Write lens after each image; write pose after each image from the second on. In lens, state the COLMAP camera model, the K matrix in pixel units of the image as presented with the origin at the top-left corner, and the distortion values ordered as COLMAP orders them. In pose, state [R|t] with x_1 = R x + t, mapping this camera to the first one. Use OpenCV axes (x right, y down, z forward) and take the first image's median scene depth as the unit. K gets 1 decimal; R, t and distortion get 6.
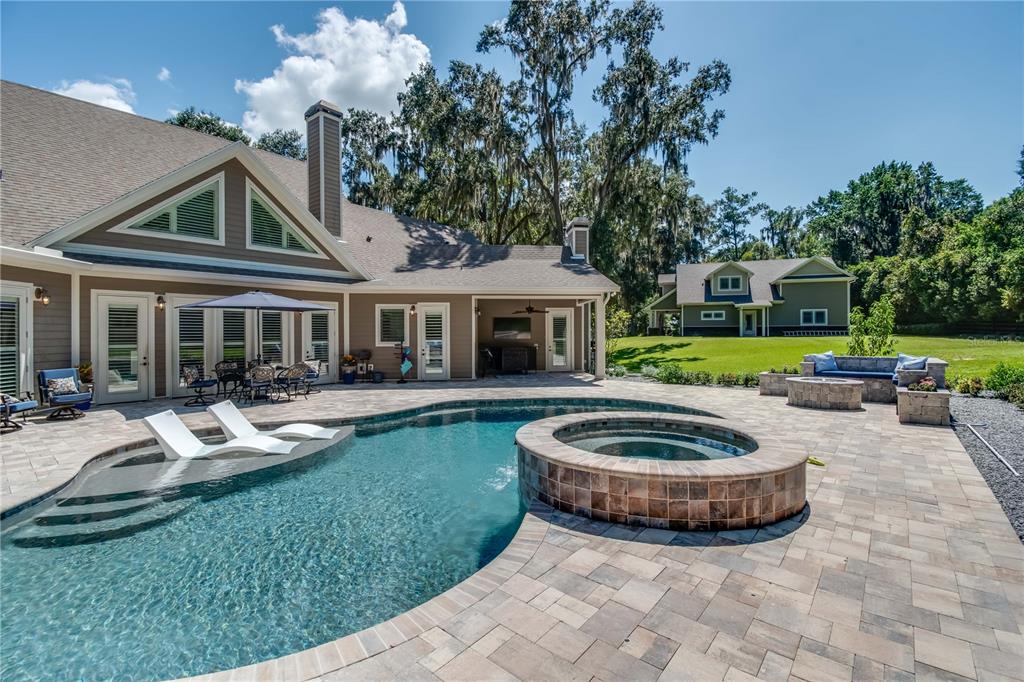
lens RADIAL K [[461.6, 0, 509.5], [0, 461.6, 338.5], [0, 0, 1]] dist [-0.000797, -0.000065]
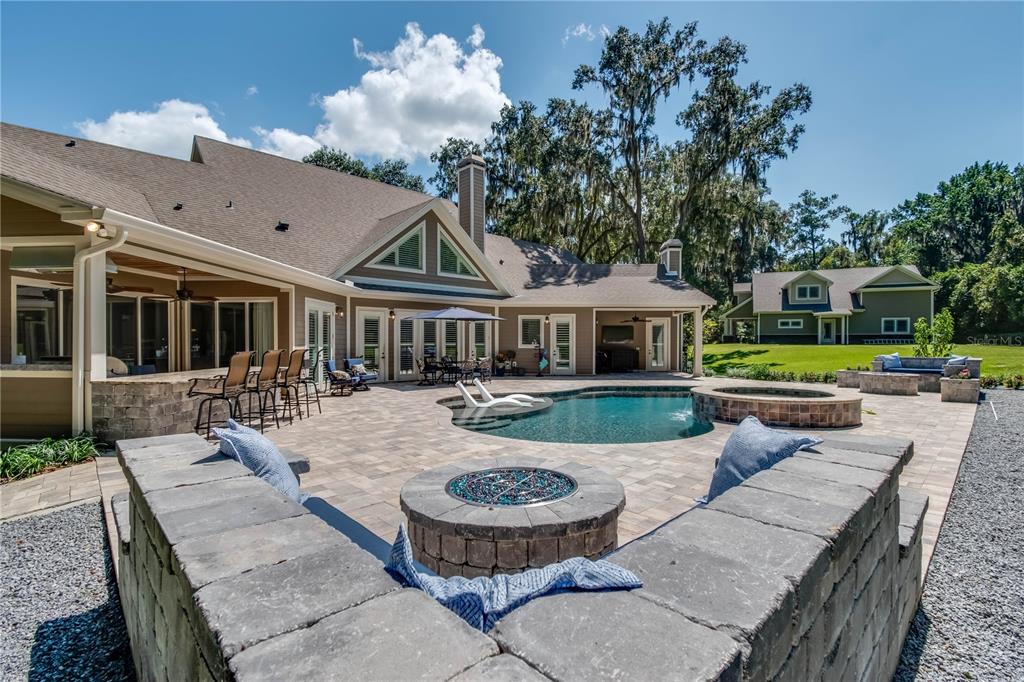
lens RADIAL K [[469.2, 0, 510.6], [0, 469.2, 350.2], [0, 0, 1]] dist [0.003693, -0.013683]
pose [[0.993399, 0.007778, -0.114444, -0.076761], [-0.006821, 0.999938, 0.008747, 0.005724], [0.114505, -0.007908, 0.993391, -0.144107]]
